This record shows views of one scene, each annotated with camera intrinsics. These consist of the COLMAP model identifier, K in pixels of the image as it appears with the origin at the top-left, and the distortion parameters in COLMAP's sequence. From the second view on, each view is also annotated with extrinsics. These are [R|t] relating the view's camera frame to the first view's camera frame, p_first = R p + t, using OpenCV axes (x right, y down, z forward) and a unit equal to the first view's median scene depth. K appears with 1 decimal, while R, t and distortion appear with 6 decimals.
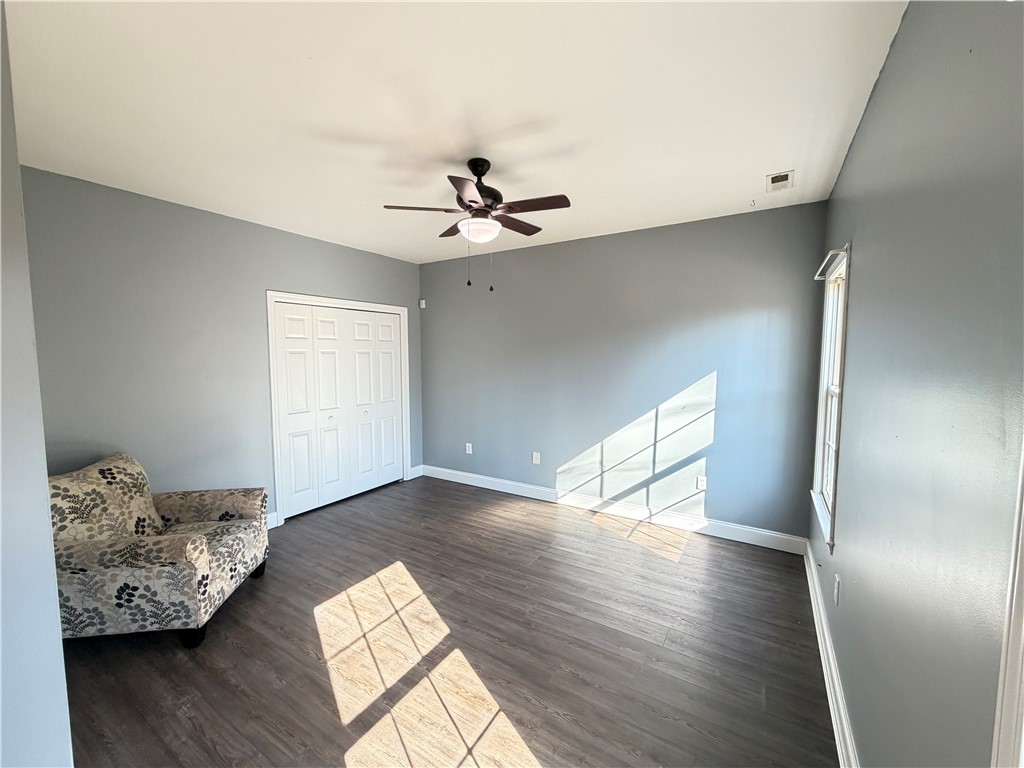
lens RADIAL K [[408.1, 0, 510.6], [0, 408.1, 383.5], [0, 0, 1]] dist [0.001440, -0.000021]
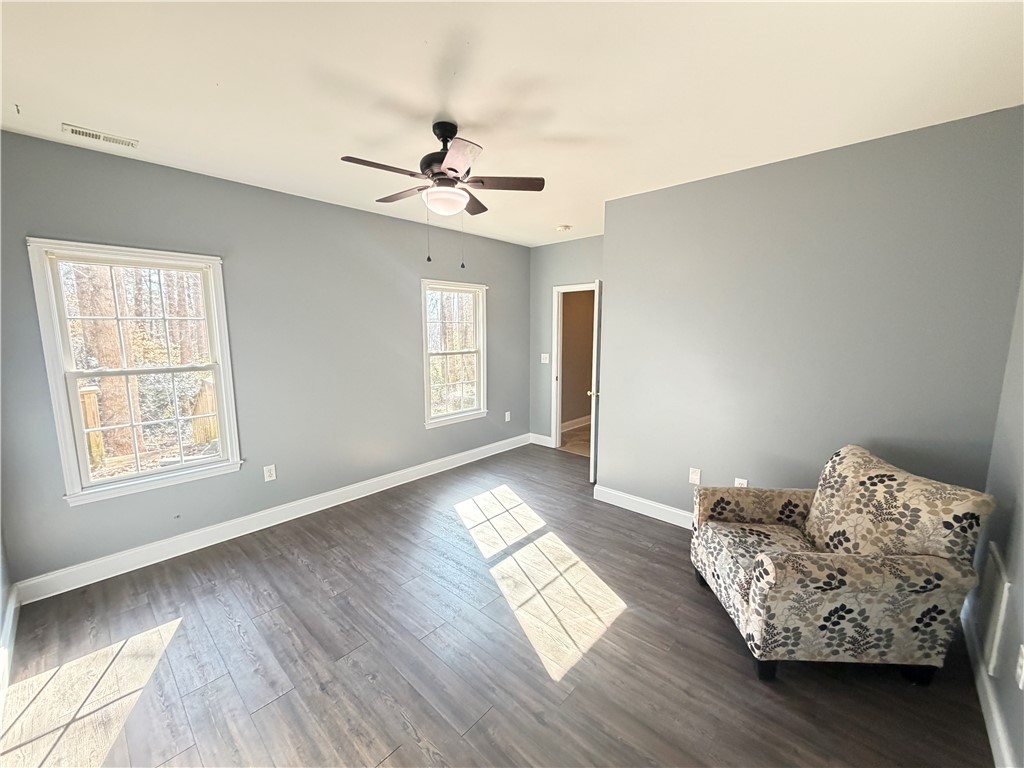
lens RADIAL K [[408.1, 0, 510.6], [0, 408.1, 383.5], [0, 0, 1]] dist [0.001440, -0.000021]
pose [[-0.982874, -0.023092, 0.182824, -0.389947], [0.015595, 0.978135, 0.207384, -0.156693], [-0.183615, 0.206684, -0.961024, 1.907200]]
